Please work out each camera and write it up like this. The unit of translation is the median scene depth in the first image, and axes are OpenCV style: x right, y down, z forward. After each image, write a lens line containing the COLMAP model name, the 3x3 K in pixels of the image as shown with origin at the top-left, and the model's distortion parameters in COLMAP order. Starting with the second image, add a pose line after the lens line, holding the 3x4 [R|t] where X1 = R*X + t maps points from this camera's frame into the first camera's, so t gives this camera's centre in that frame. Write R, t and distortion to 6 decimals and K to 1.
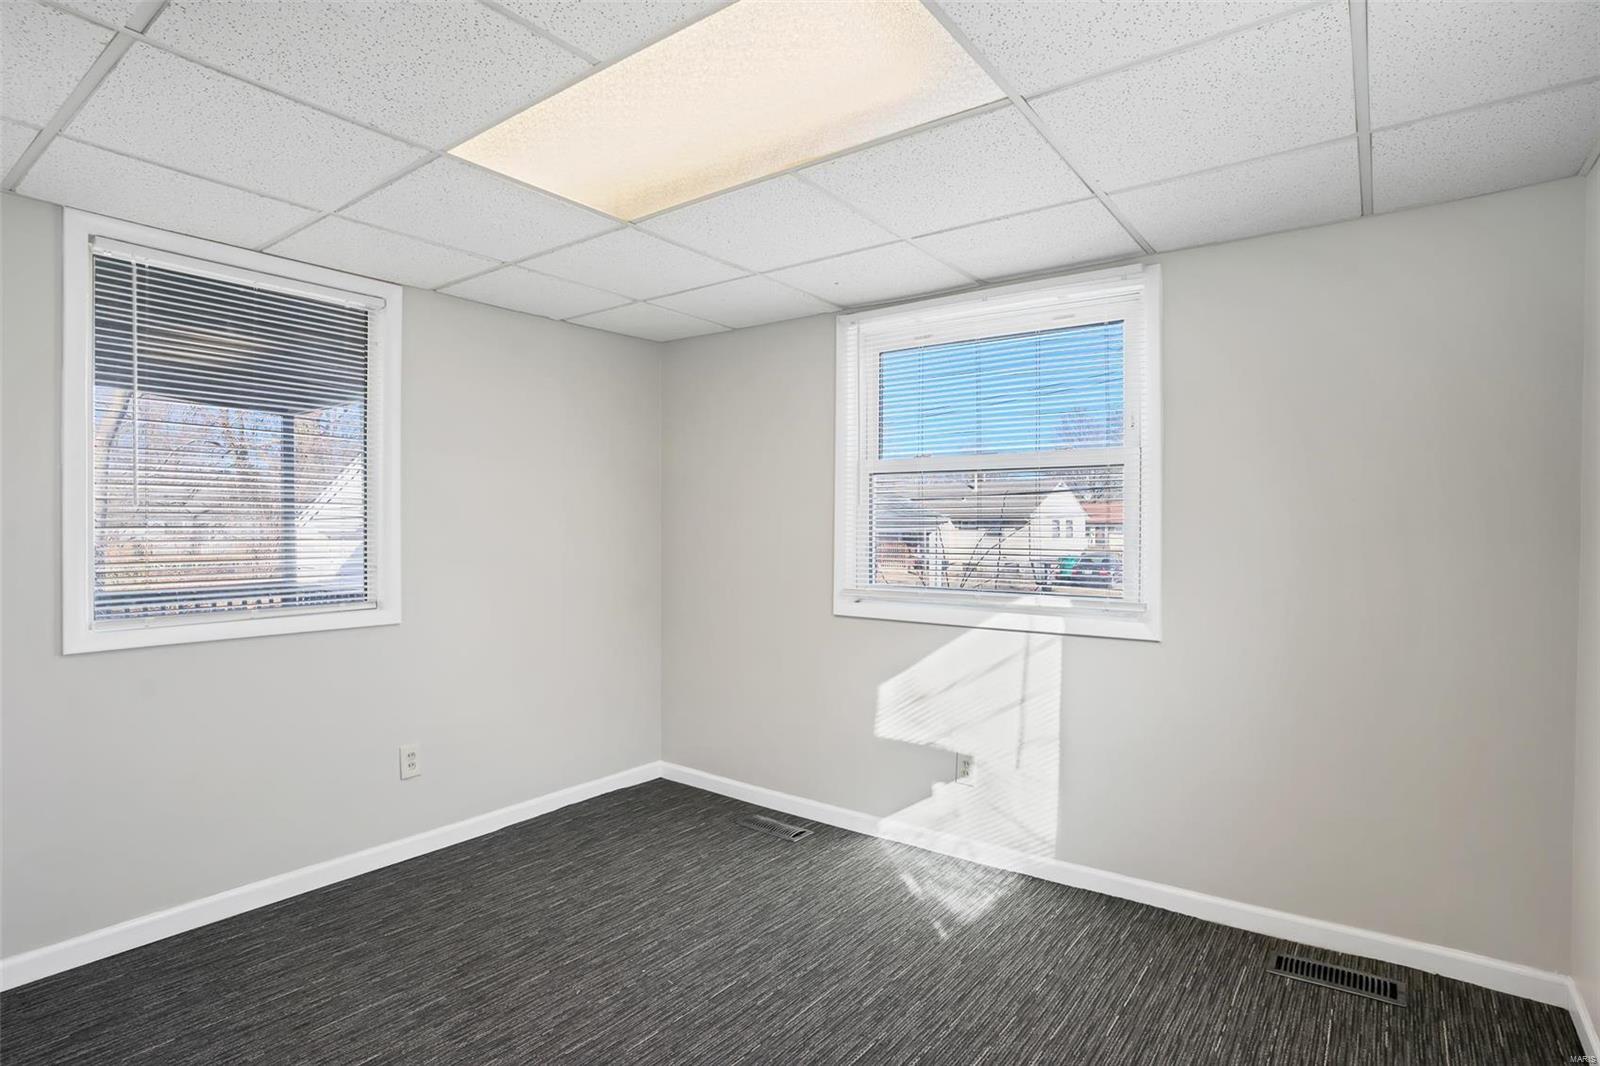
lens RADIAL K [[817.8, 0, 799.2], [0, 817.8, 530.3], [0, 0, 1]] dist [-0.026672, 0.015870]
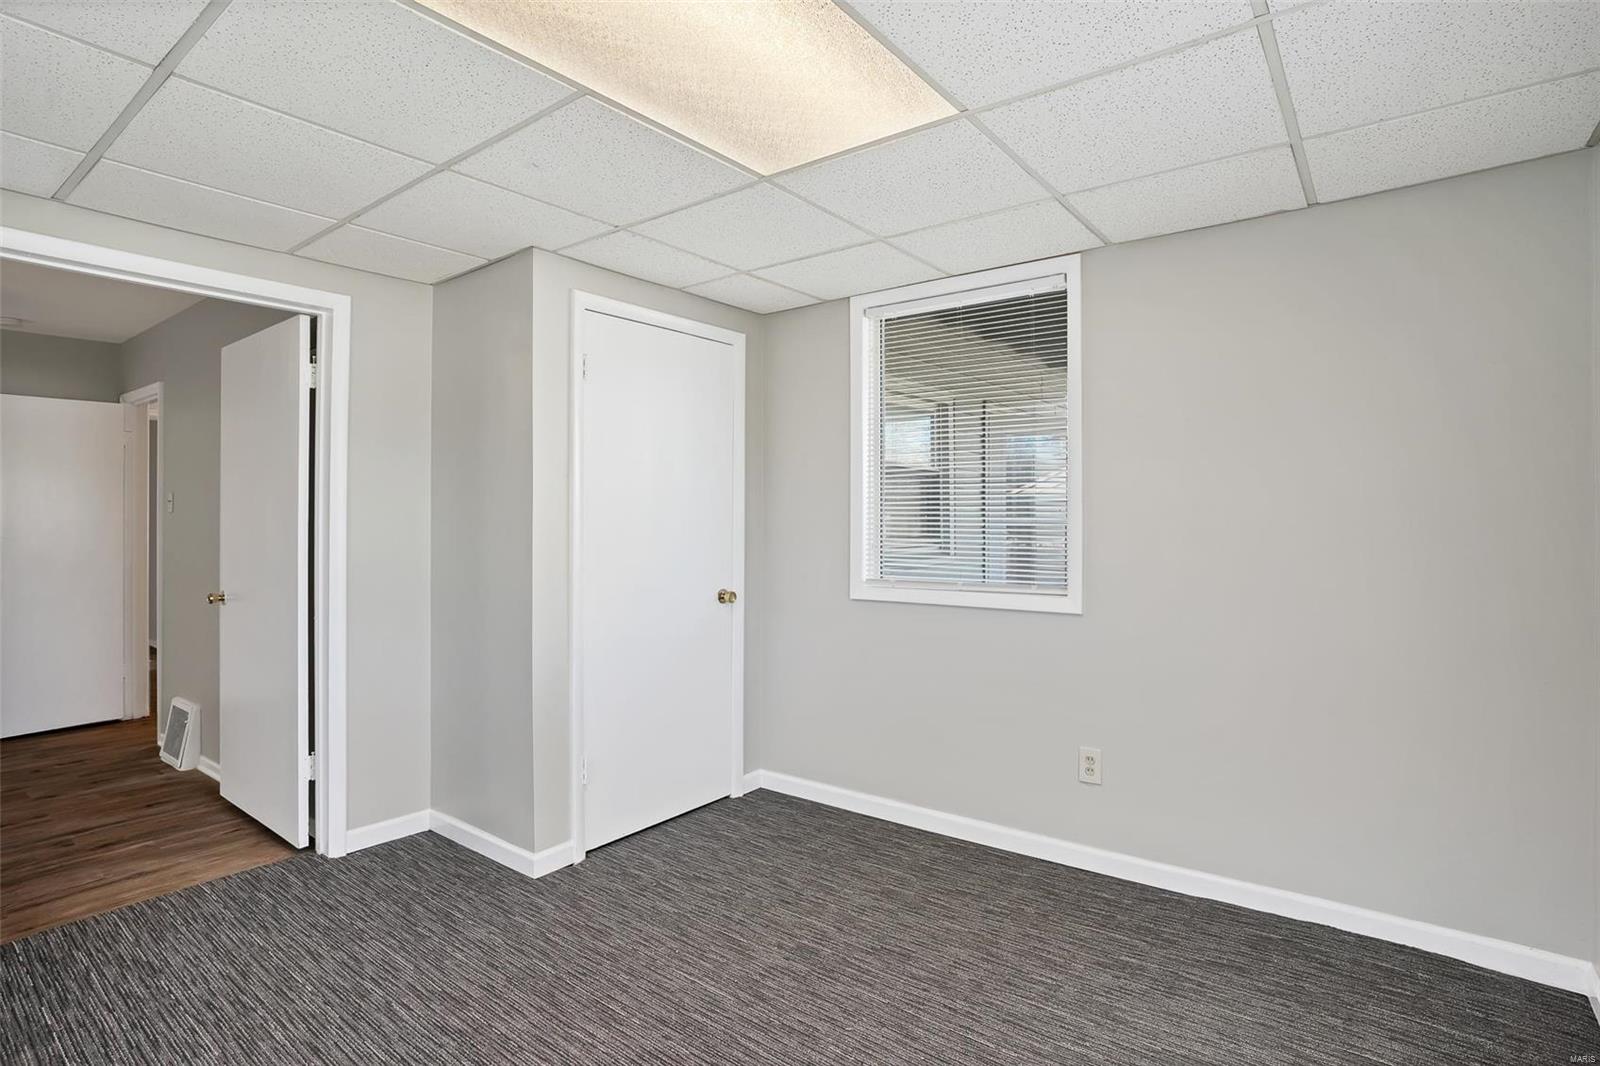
lens RADIAL K [[817.8, 0, 800.2], [0, 817.8, 526.3], [0, 0, 1]] dist [-0.026672, 0.015870]
pose [[0.016385, 0.012642, -0.999786, 0.446574], [-0.000365, 0.999920, 0.012638, 0.001023], [0.999866, 0.000158, 0.016389, 0.671776]]
